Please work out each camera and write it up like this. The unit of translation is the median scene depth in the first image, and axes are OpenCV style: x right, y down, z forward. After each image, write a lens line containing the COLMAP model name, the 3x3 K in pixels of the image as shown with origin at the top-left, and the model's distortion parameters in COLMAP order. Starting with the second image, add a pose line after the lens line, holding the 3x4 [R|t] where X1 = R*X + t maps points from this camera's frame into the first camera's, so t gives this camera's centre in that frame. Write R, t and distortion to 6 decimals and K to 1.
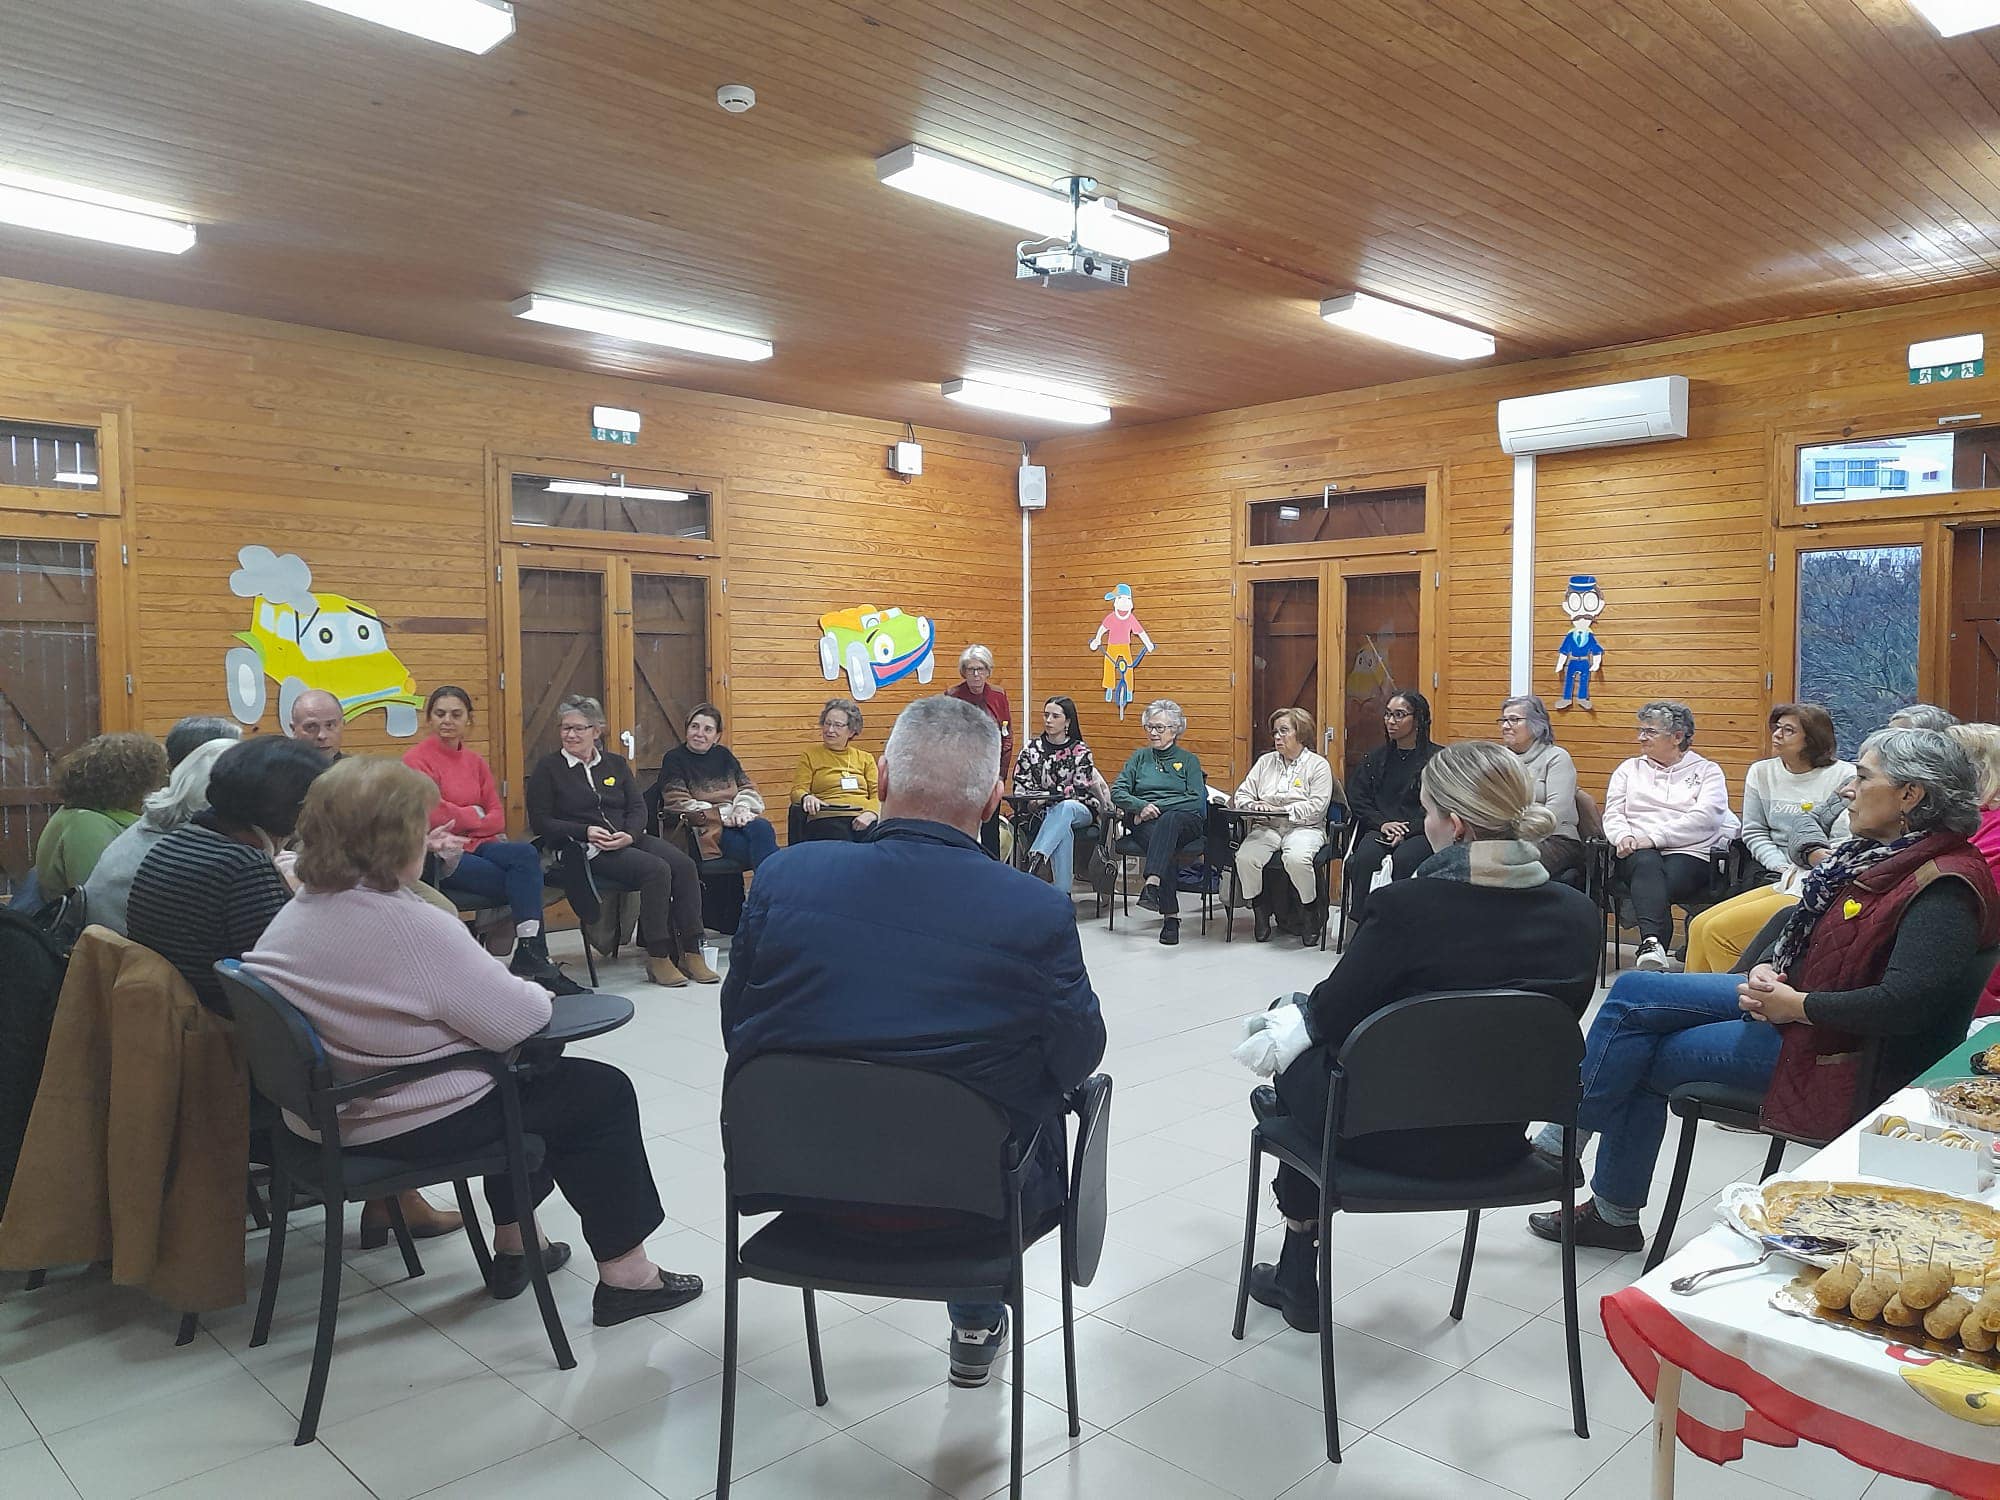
lens RADIAL K [[1448.3, 0, 991.3], [0, 1448.3, 743.9], [0, 0, 1]] dist [0.053537, -0.024701]
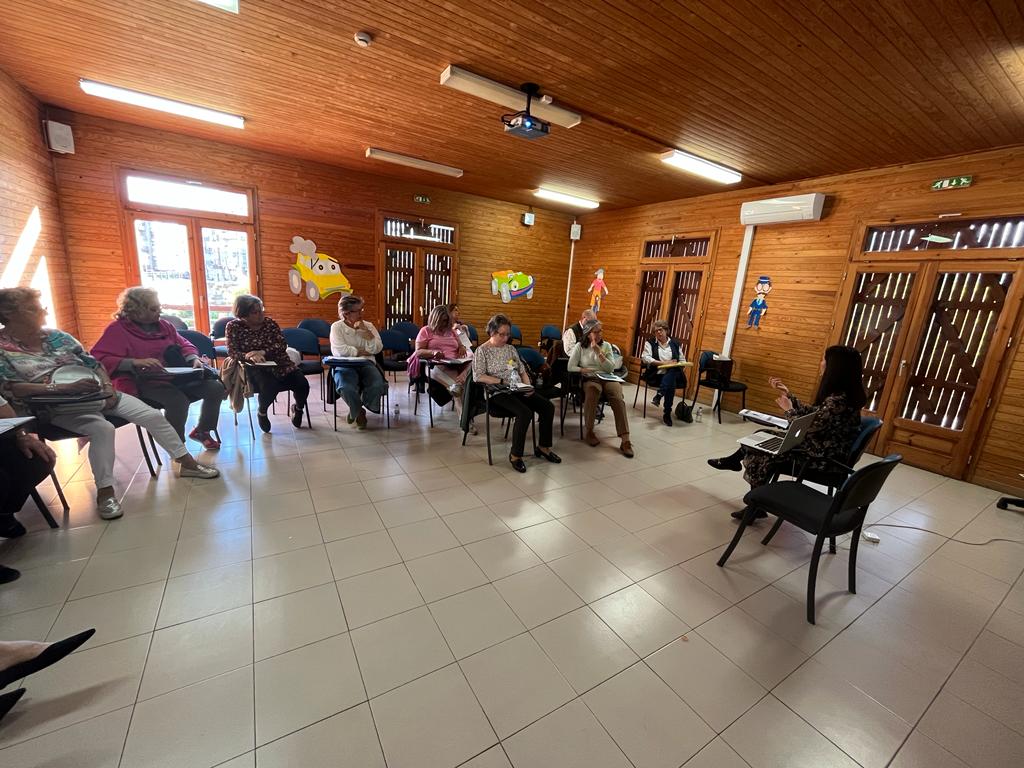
lens RADIAL K [[415.0, 0, 511.2], [0, 415.0, 385.8], [0, 0, 1]] dist [0.000528, 0.000529]
pose [[0.970880, 0.125225, -0.204234, 0.146906], [-0.089172, 0.980150, 0.177070, -0.017787], [0.222354, -0.153701, 0.962774, 0.177974]]
